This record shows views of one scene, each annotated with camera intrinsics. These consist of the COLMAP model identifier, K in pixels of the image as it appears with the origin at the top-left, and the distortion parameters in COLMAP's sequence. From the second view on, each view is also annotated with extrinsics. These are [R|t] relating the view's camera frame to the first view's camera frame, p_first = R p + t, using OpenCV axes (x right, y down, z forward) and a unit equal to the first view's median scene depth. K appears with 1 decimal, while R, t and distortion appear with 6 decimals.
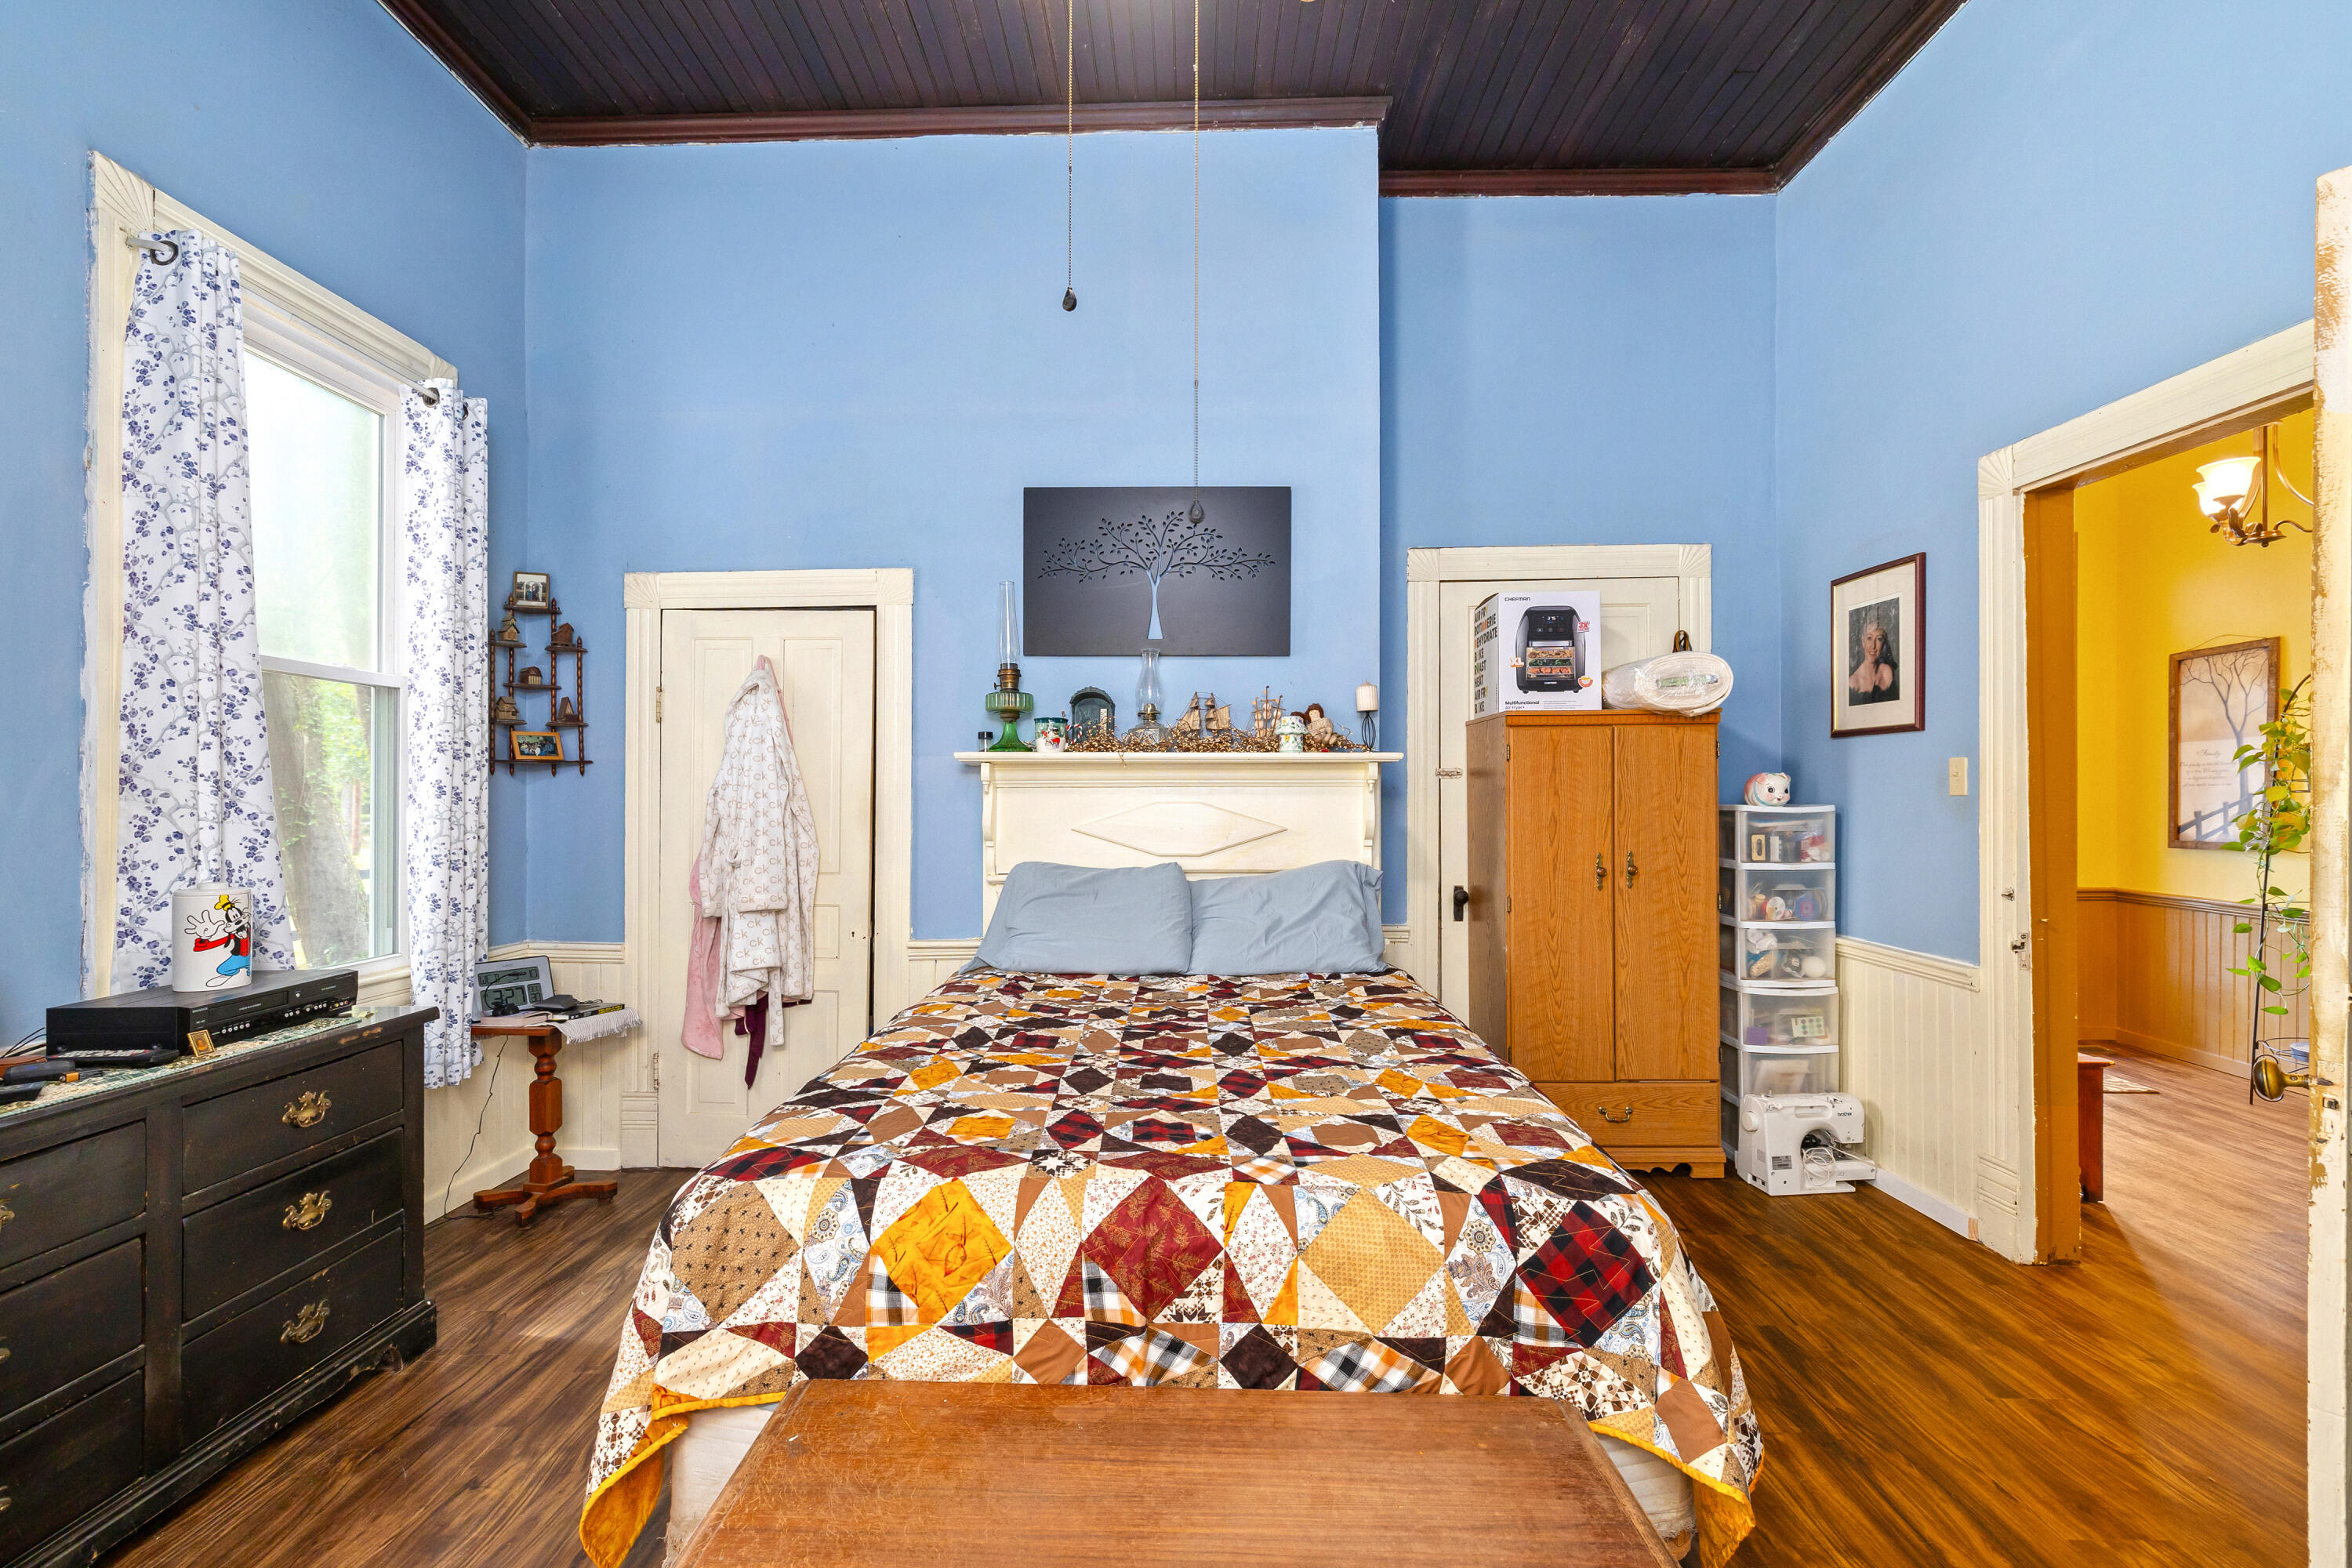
lens RADIAL K [[1016.4, 0, 1156.1], [0, 1016.4, 784.9], [0, 0, 1]] dist [-0.001426, -0.000110]
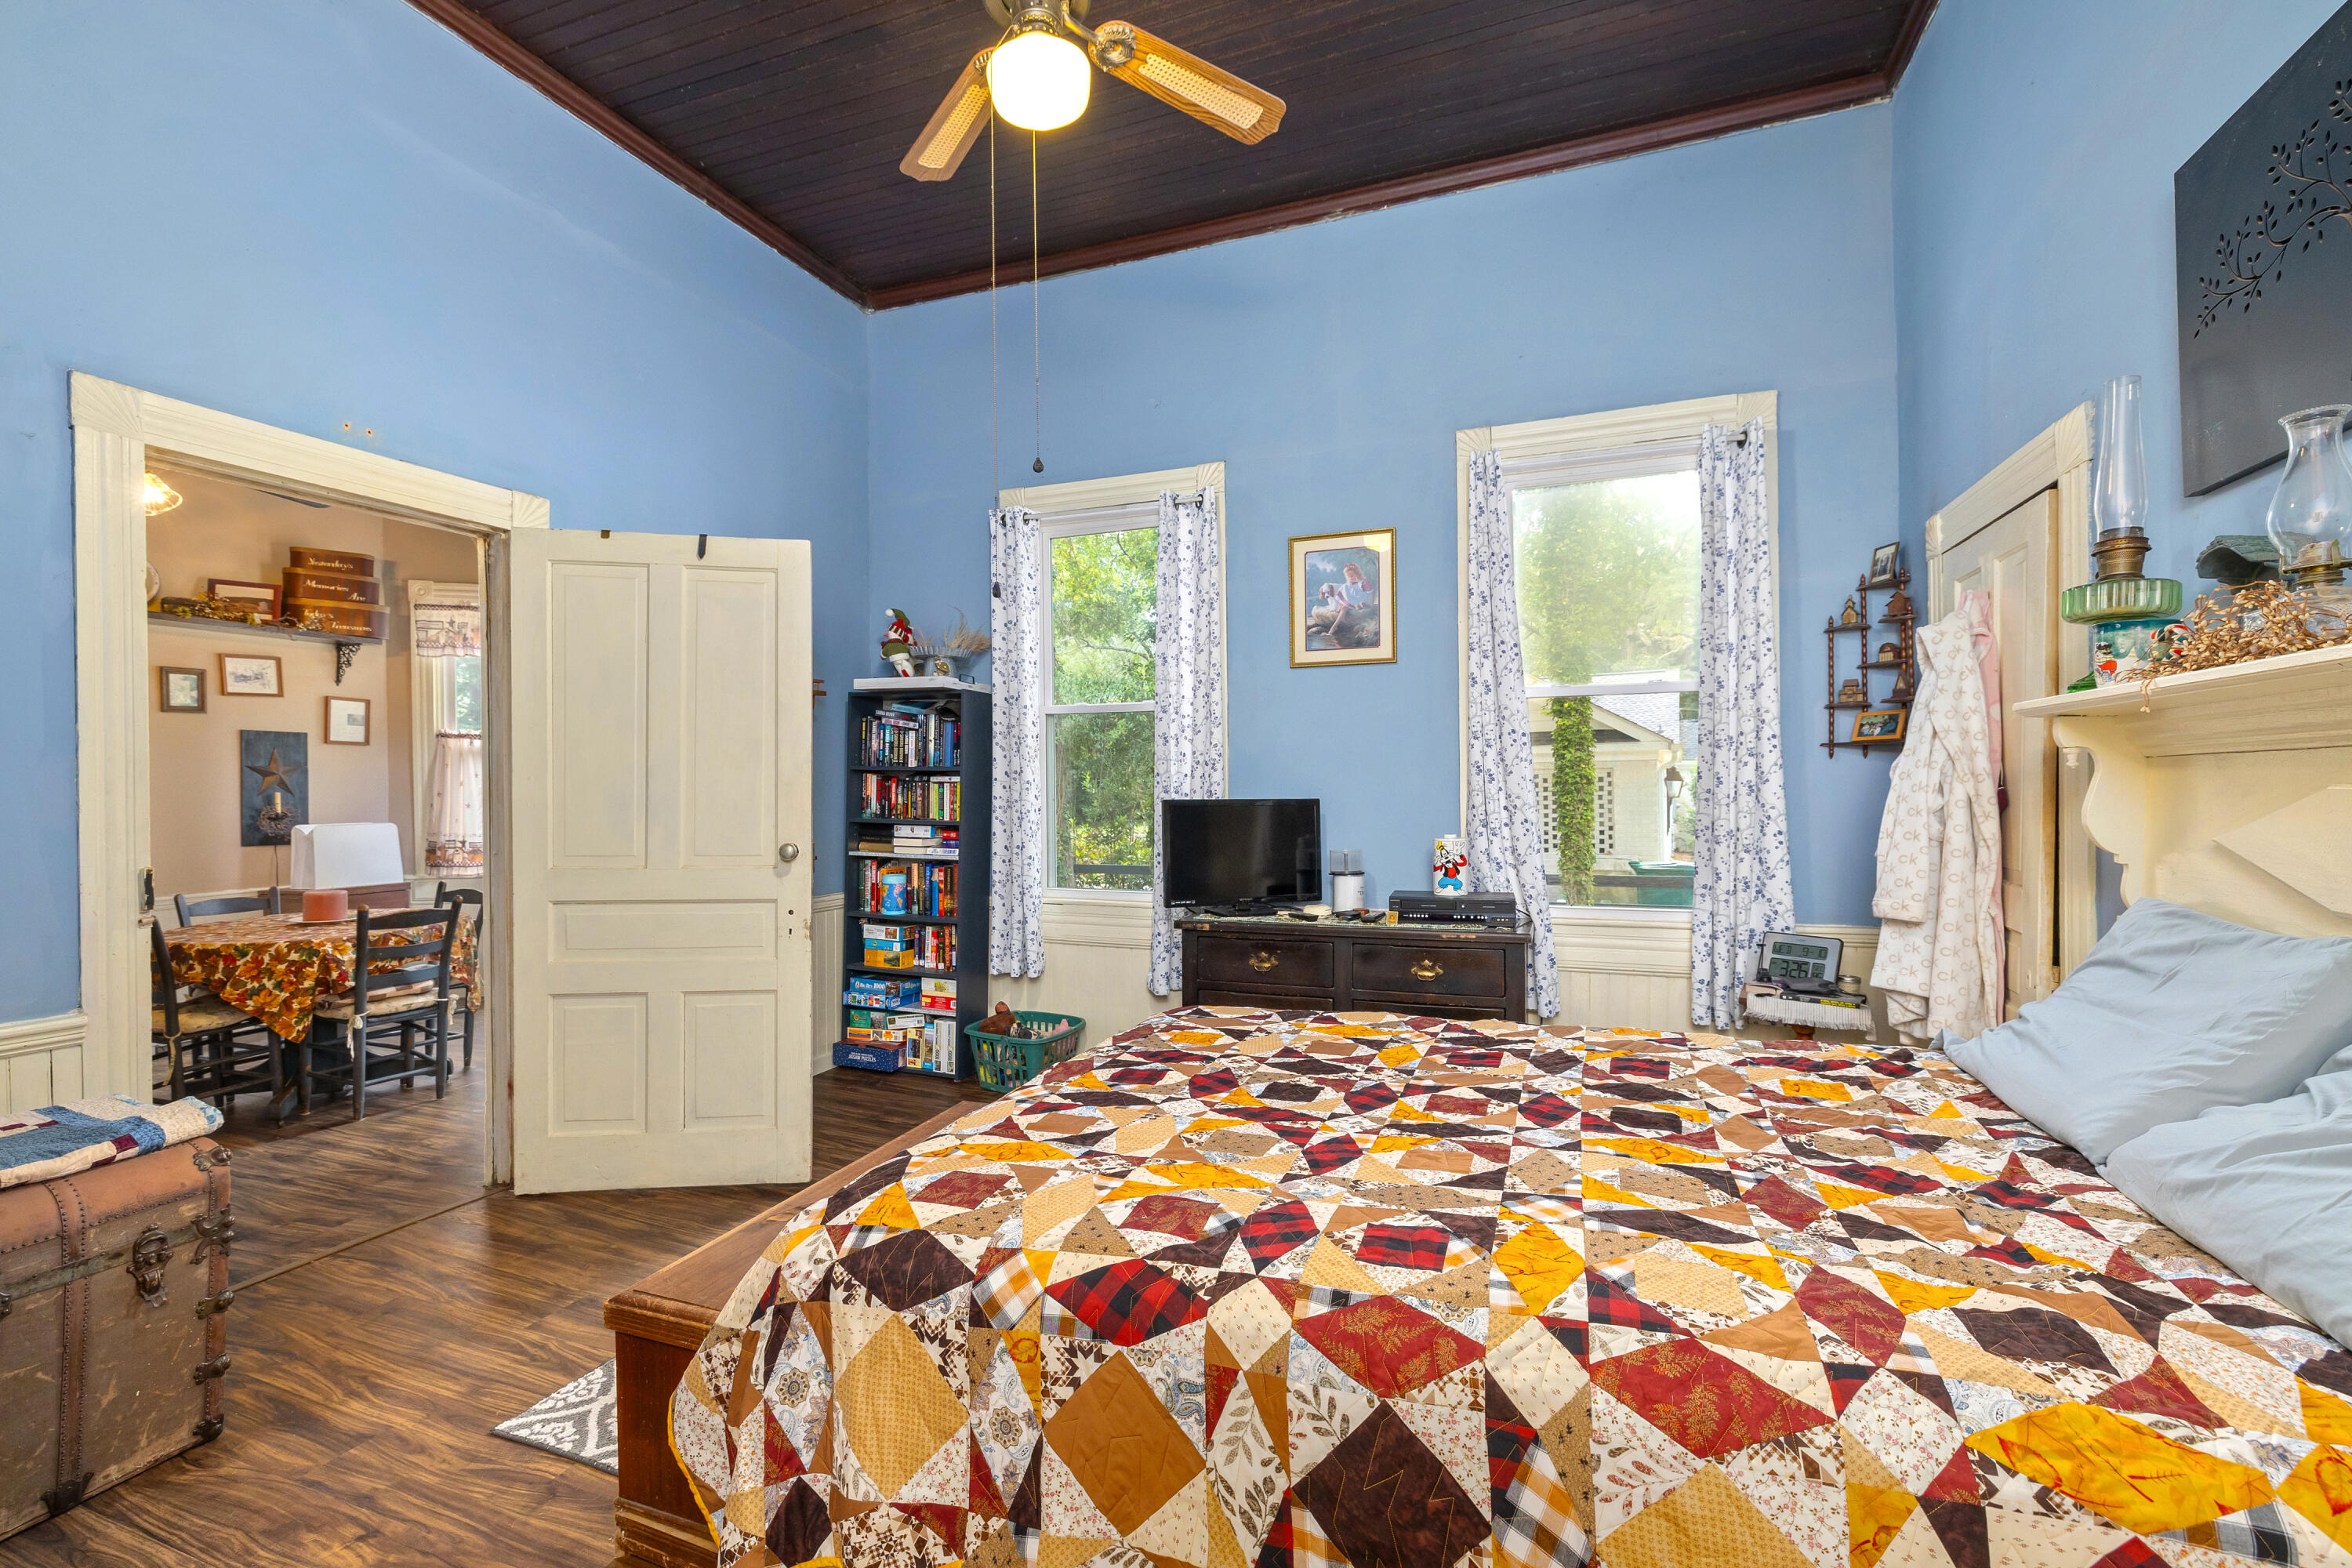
lens RADIAL K [[1016.4, 0, 1176.0], [0, 1016.4, 779.0], [0, 0, 1]] dist [-0.001426, -0.000110]
pose [[-0.328710, -0.003373, -0.944425, 0.927468], [0.024271, 0.999633, -0.012018, 0.014050], [0.944119, -0.026873, -0.328507, 1.212953]]
